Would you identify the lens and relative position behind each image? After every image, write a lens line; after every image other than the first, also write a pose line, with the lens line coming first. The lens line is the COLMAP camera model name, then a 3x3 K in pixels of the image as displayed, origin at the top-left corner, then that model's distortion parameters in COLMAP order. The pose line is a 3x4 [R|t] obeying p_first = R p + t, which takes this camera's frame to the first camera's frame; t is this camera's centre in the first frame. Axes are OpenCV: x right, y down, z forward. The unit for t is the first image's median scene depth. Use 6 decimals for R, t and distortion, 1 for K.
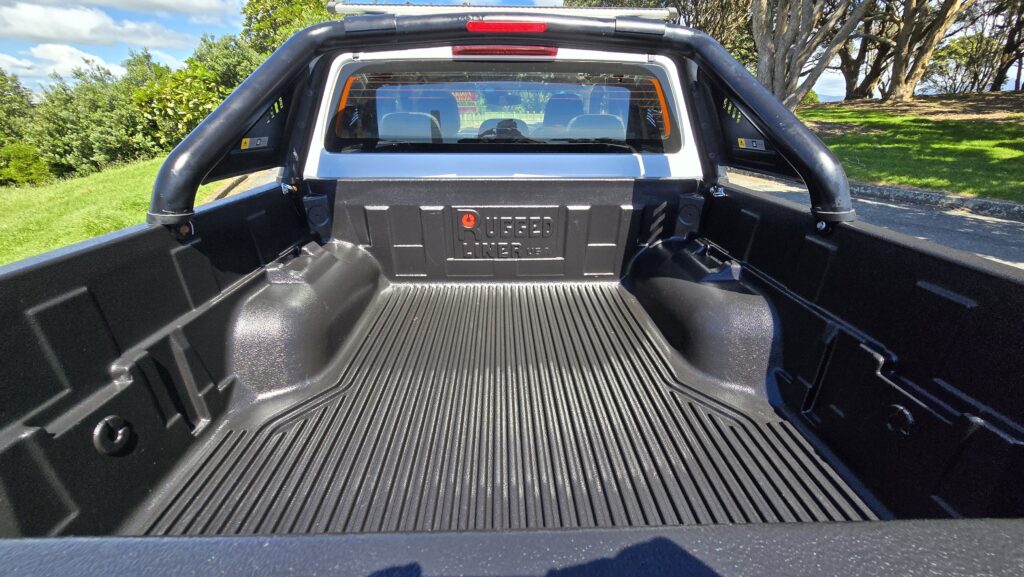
lens RADIAL K [[414.9, 0, 512.0], [0, 414.9, 288.5], [0, 0, 1]] dist [-0.001444, -0.000049]
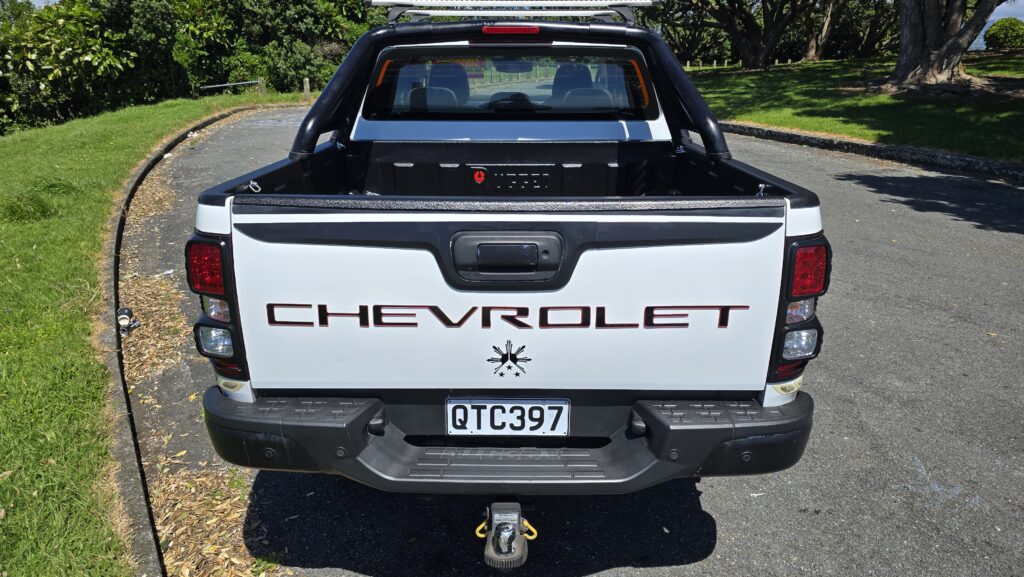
lens RADIAL K [[678.1, 0, 512.0], [0, 678.1, 288.5], [0, 0, 1]] dist [0.090059, -0.075377]
pose [[0.999427, 0.007056, -0.033110, 0.045494], [-0.009910, 0.996173, -0.086845, 0.267102], [0.032370, 0.087124, 0.995671, -0.748049]]
